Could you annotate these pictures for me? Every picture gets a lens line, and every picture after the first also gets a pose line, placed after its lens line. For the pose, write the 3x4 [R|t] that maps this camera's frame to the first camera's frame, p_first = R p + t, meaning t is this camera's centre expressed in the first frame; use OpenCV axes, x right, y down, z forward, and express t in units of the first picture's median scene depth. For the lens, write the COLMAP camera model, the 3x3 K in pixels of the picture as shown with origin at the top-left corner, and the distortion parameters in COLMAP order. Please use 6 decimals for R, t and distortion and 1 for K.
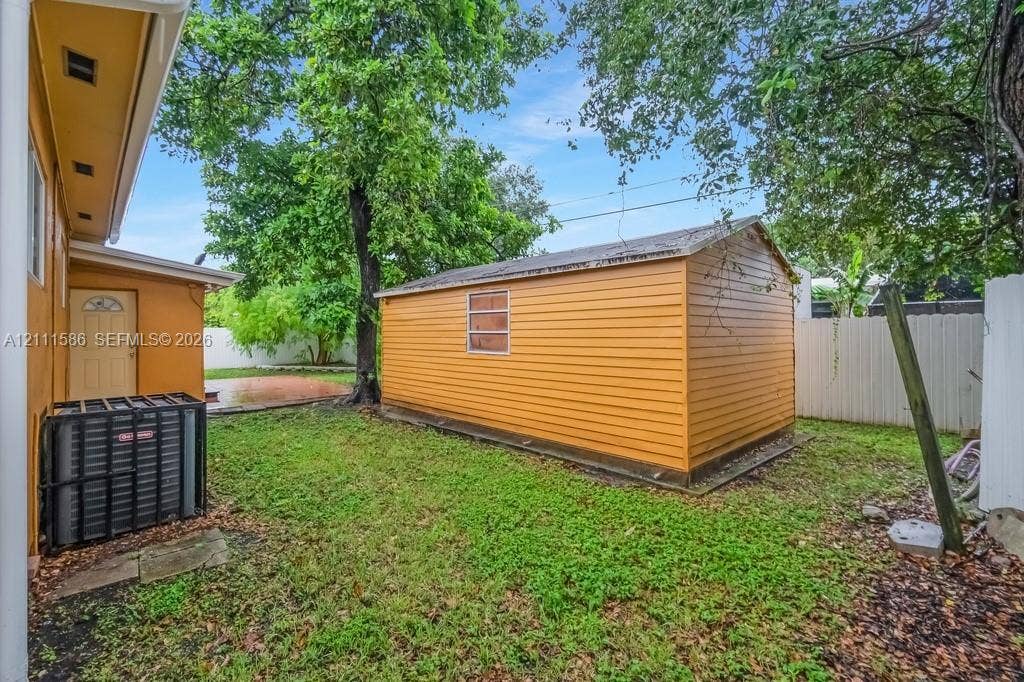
lens RADIAL K [[453.4, 0, 500.1], [0, 453.4, 334.8], [0, 0, 1]] dist [-0.001876, -0.000315]
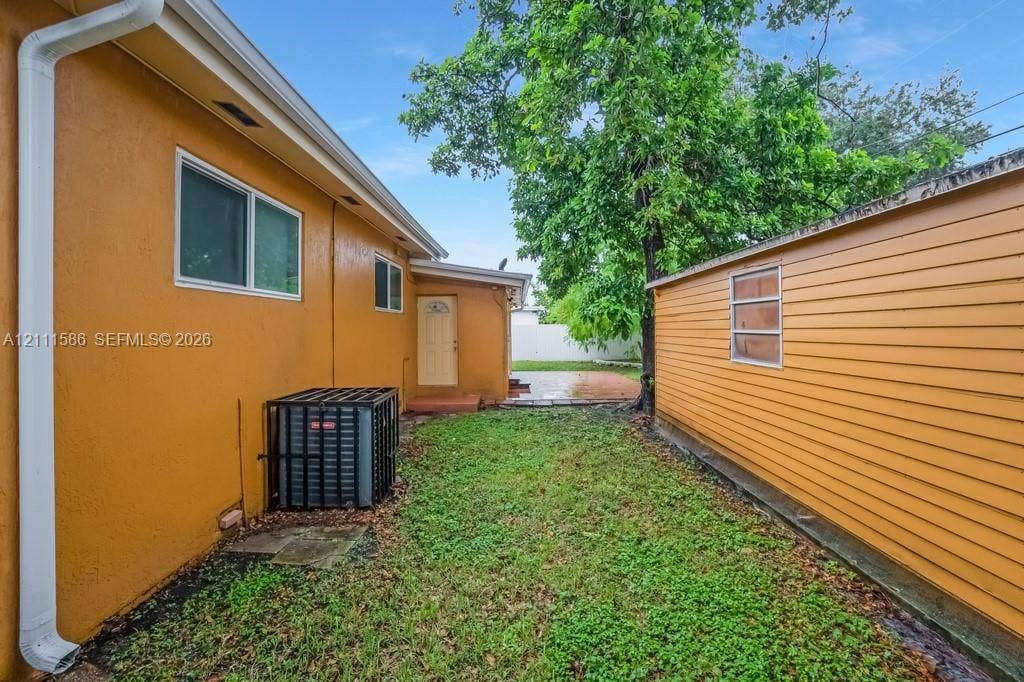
lens RADIAL K [[457.5, 0, 505.9], [0, 457.5, 326.8], [0, 0, 1]] dist [-0.058530, 0.019050]
pose [[0.712877, -0.003393, -0.701281, 0.160258], [0.000228, 0.999989, -0.004606, -0.009201], [0.701289, 0.003123, 0.712870, 0.258874]]
